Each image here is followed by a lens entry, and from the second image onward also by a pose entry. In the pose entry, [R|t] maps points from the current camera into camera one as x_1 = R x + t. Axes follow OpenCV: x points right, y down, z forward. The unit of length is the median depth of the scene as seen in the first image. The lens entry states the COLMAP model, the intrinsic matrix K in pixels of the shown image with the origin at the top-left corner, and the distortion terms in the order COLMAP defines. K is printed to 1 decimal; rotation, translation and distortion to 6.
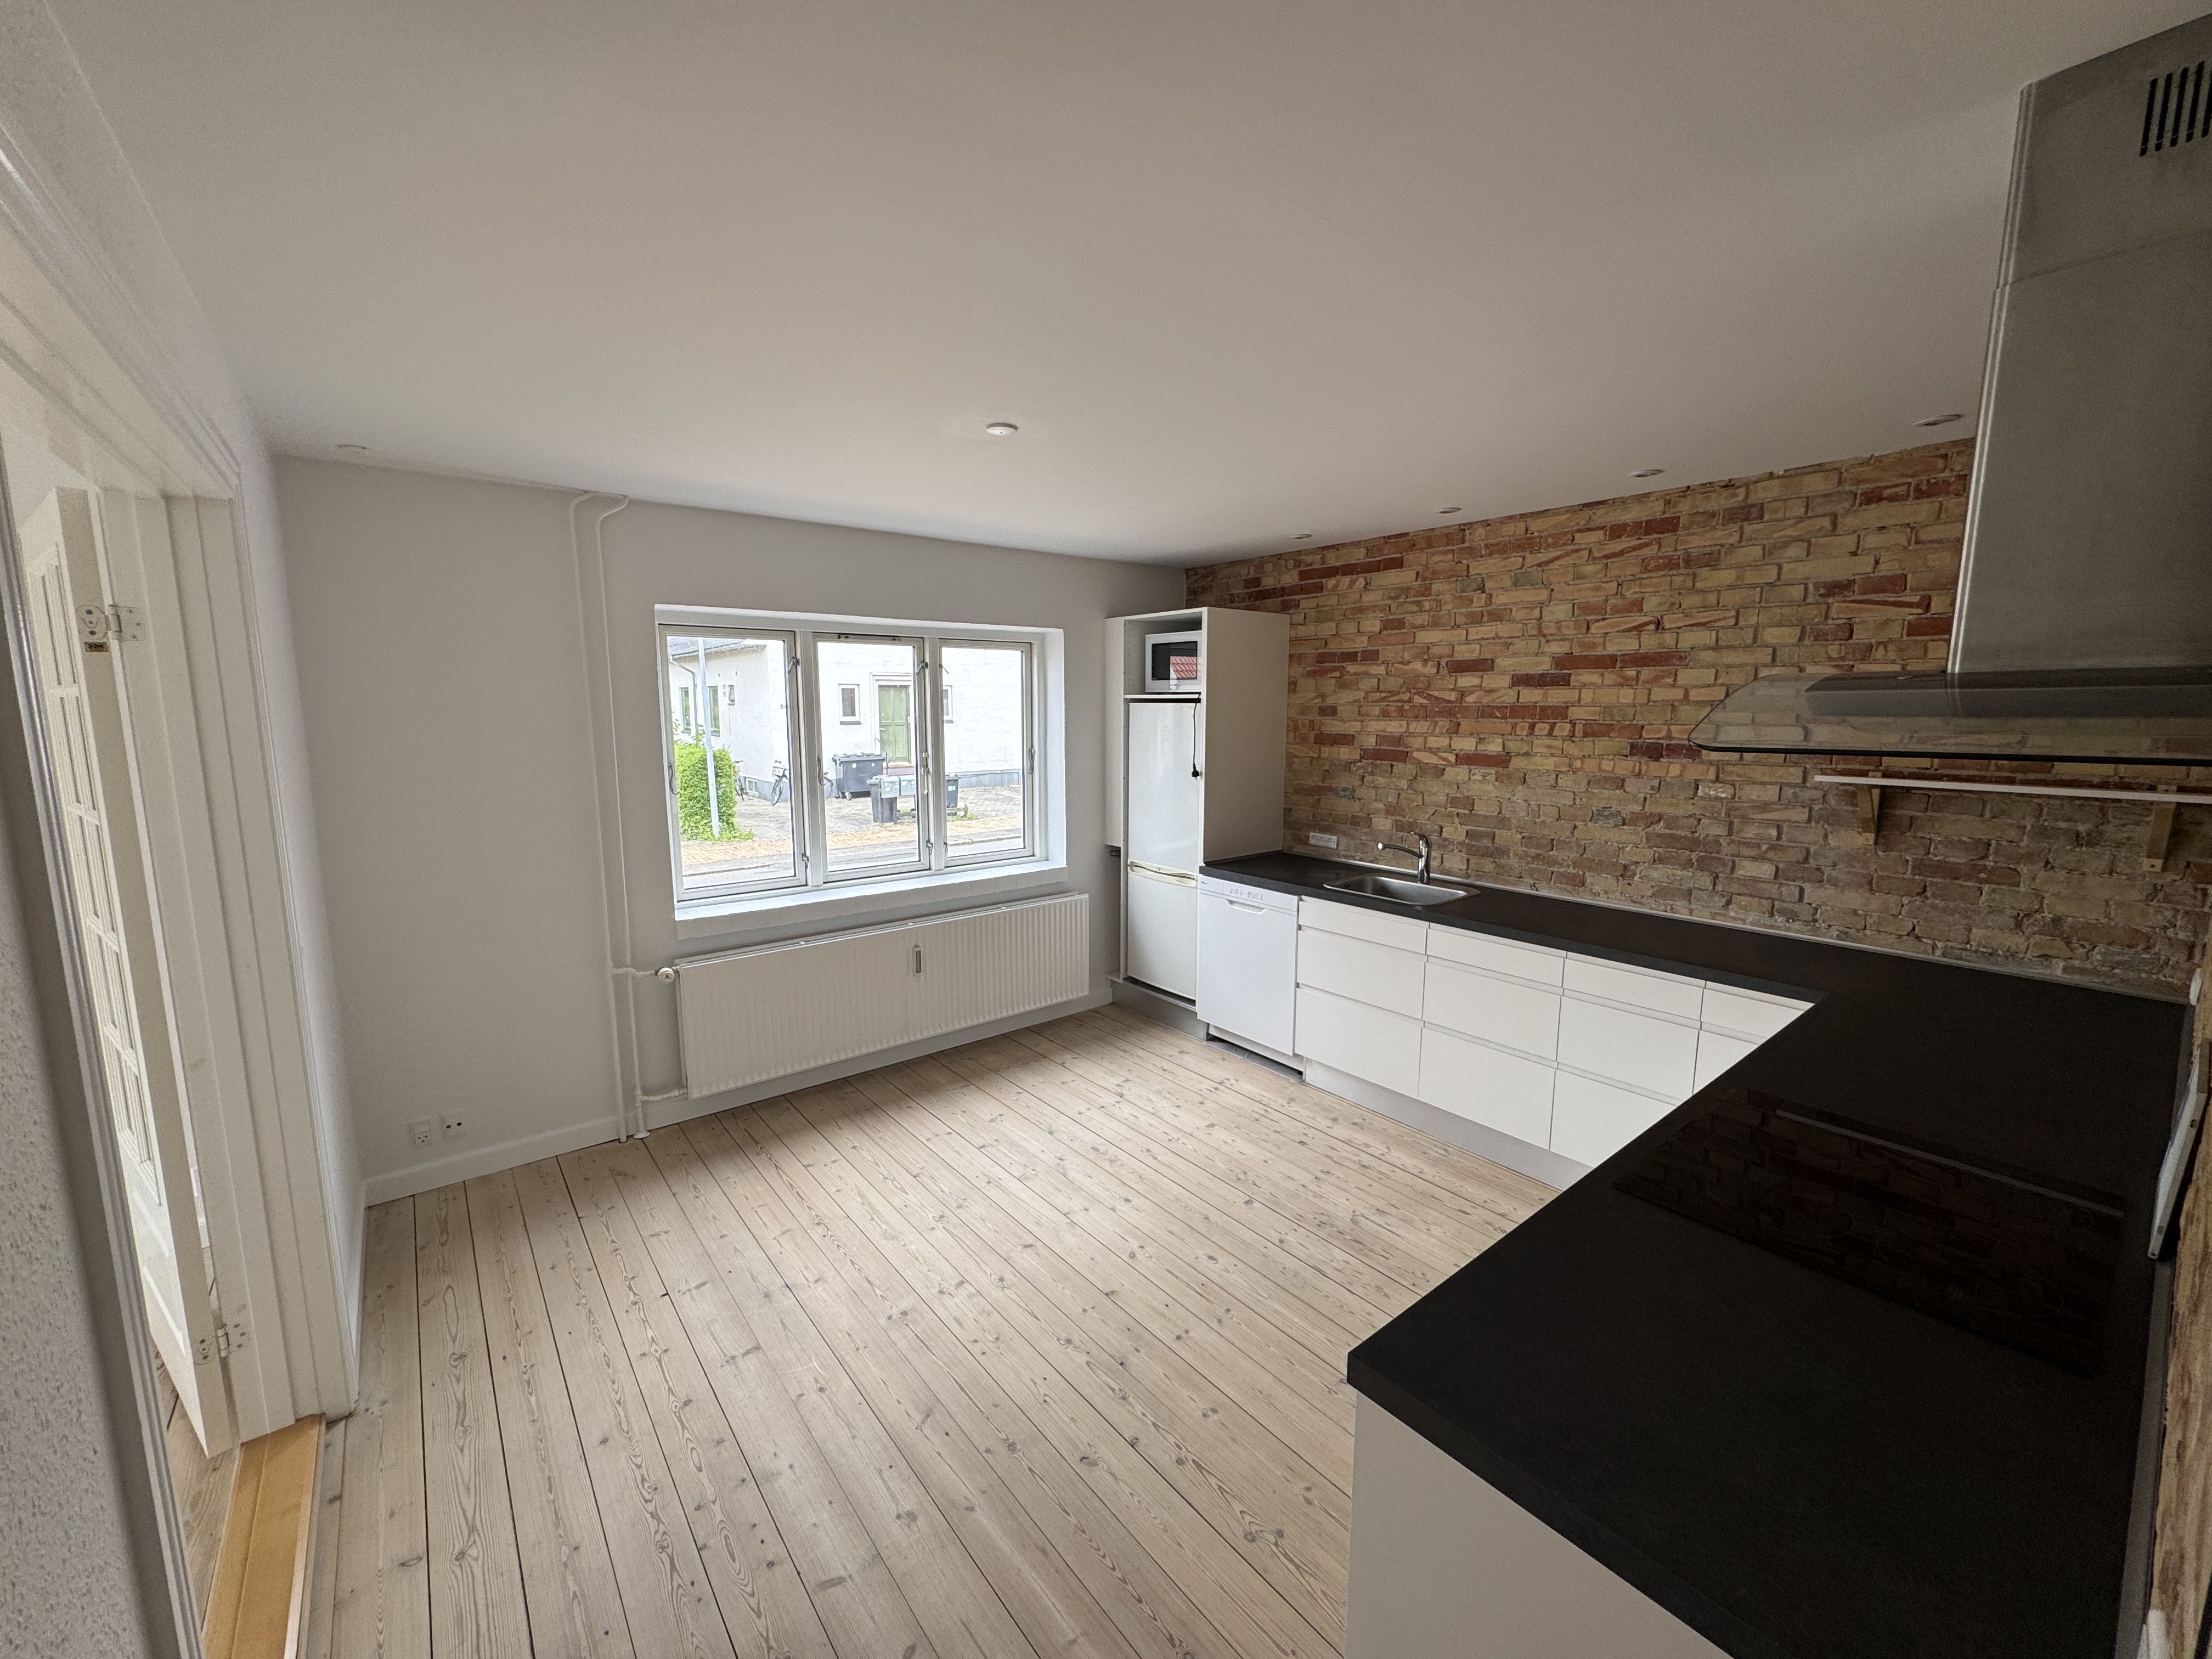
lens RADIAL K [[877.8, 0, 1102.9], [0, 877.8, 824.7], [0, 0, 1]] dist [-0.003599, 0.000049]
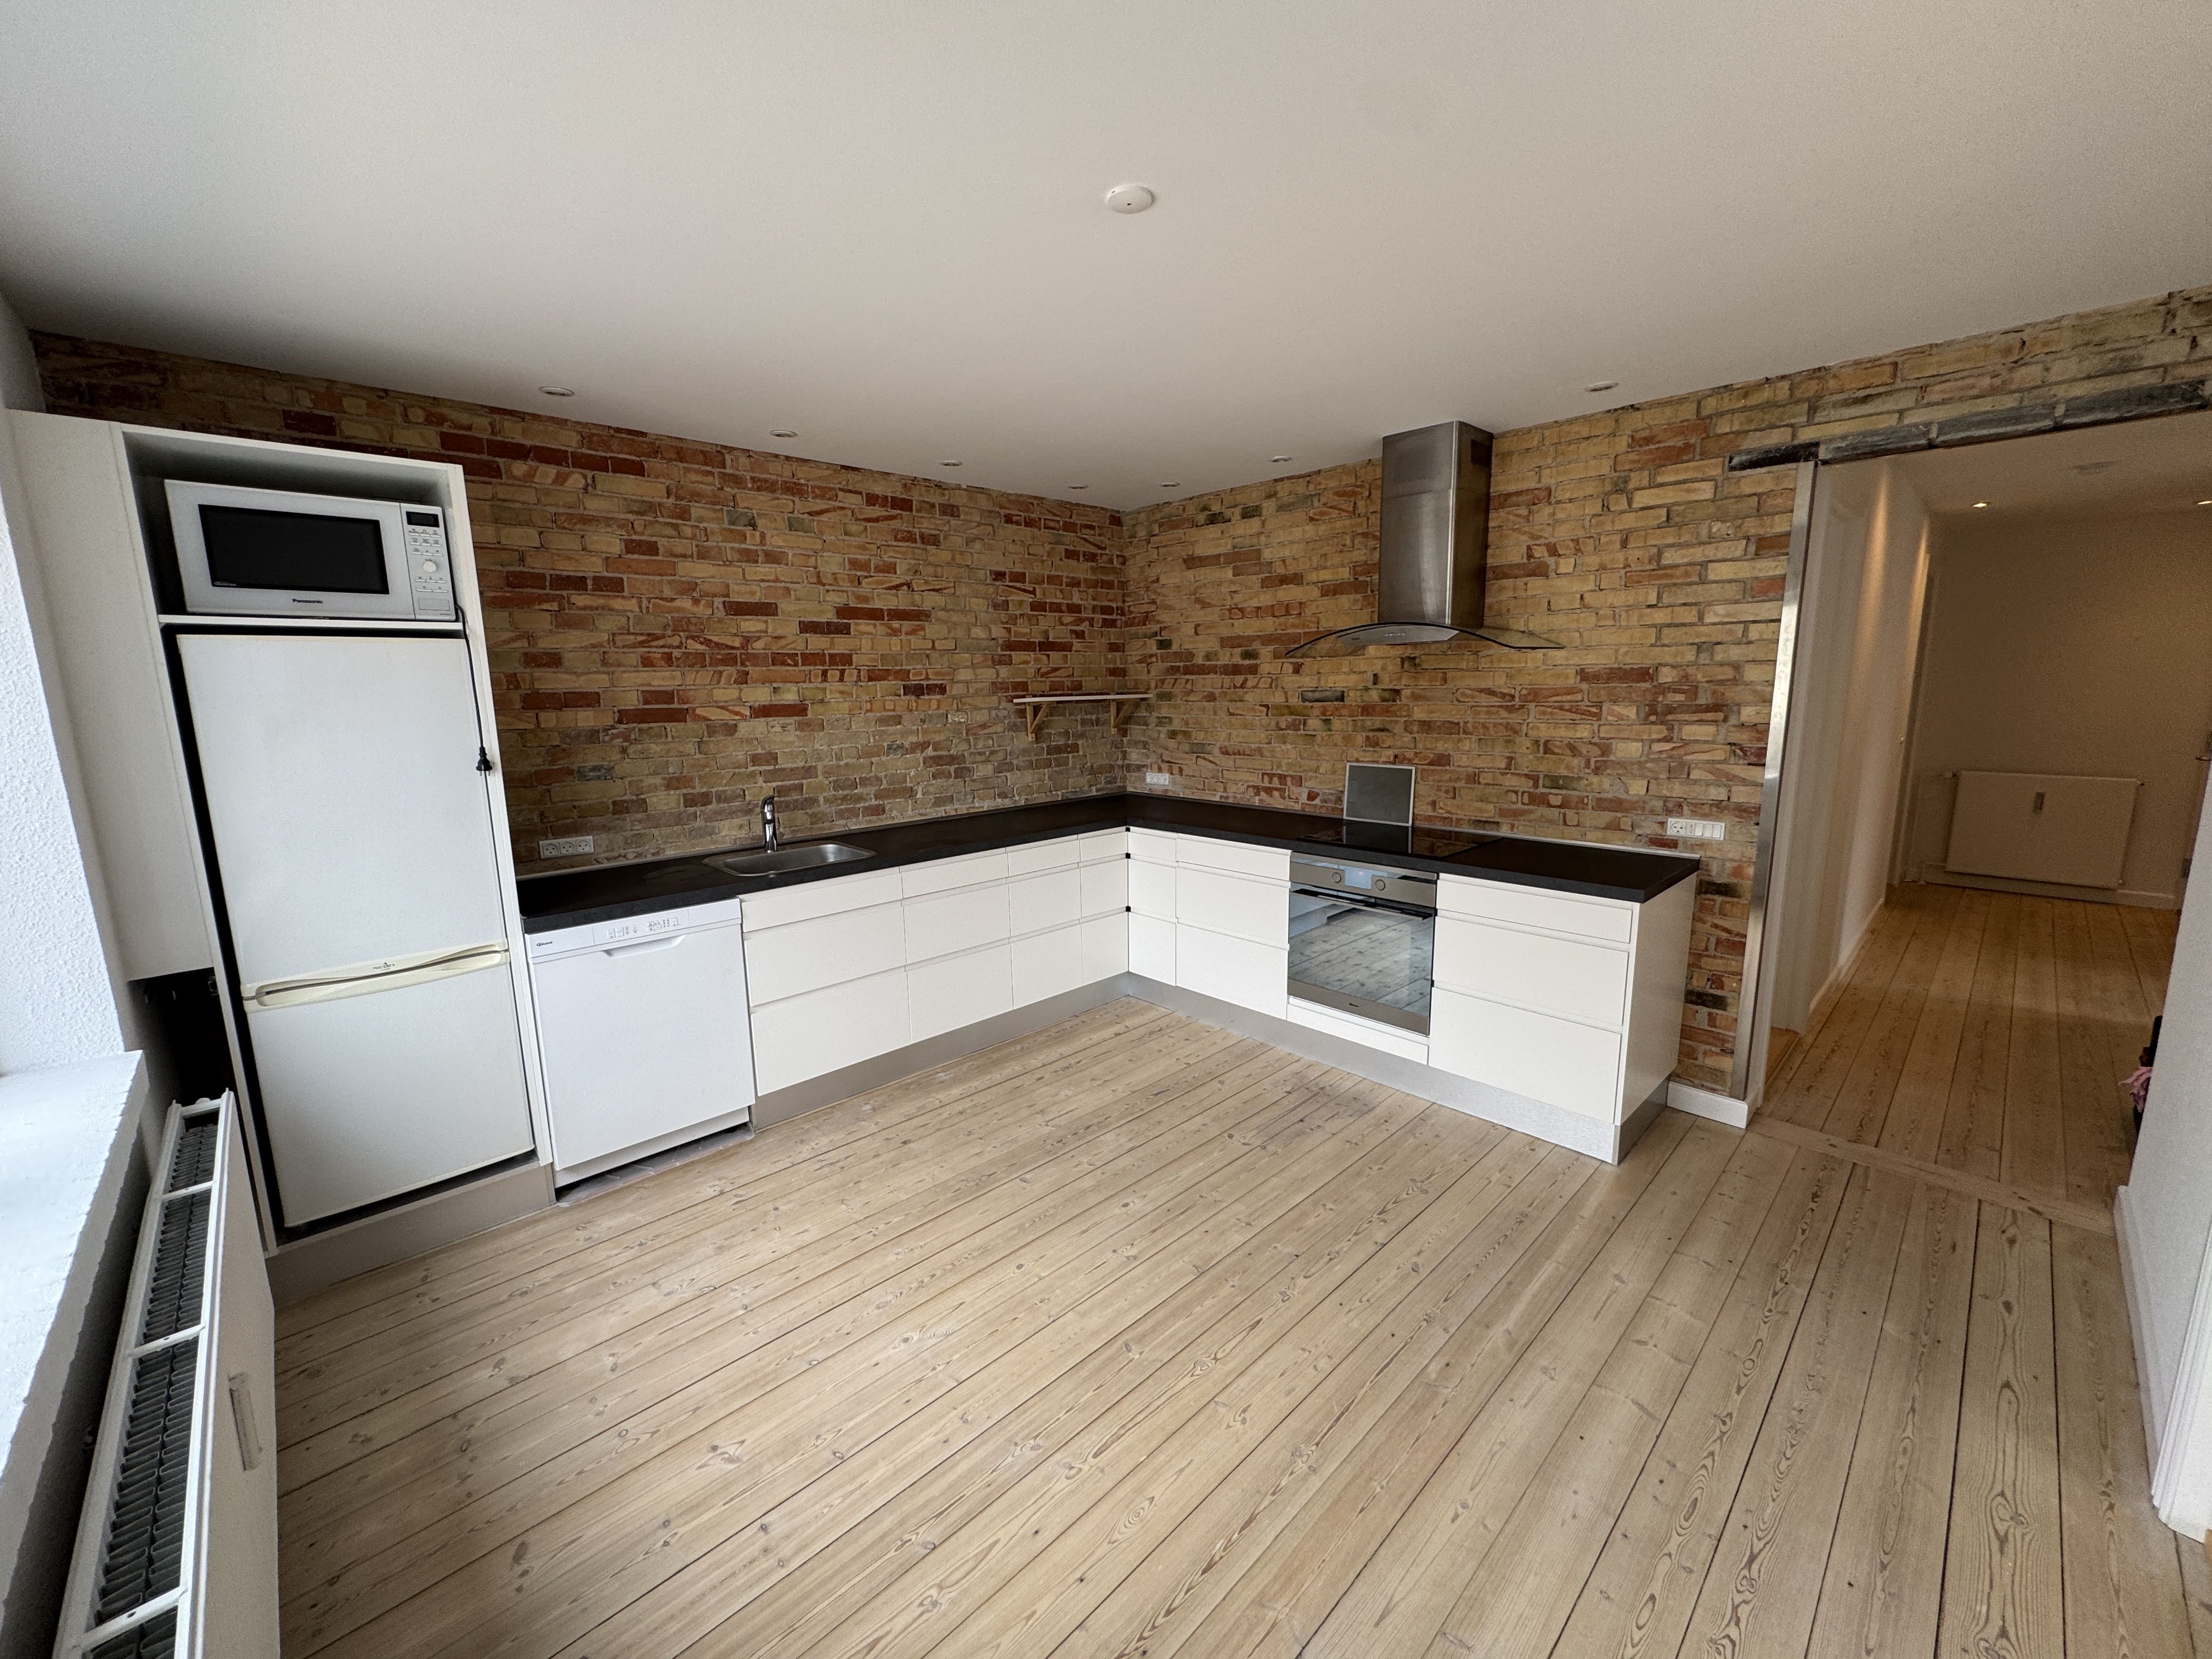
lens RADIAL K [[877.8, 0, 1102.9], [0, 877.8, 824.7], [0, 0, 1]] dist [-0.003599, 0.000049]
pose [[-0.086358, -0.161837, 0.983032, -0.547781], [0.154074, 0.972677, 0.173667, -0.064057], [-0.984278, 0.166457, -0.059063, 0.727207]]
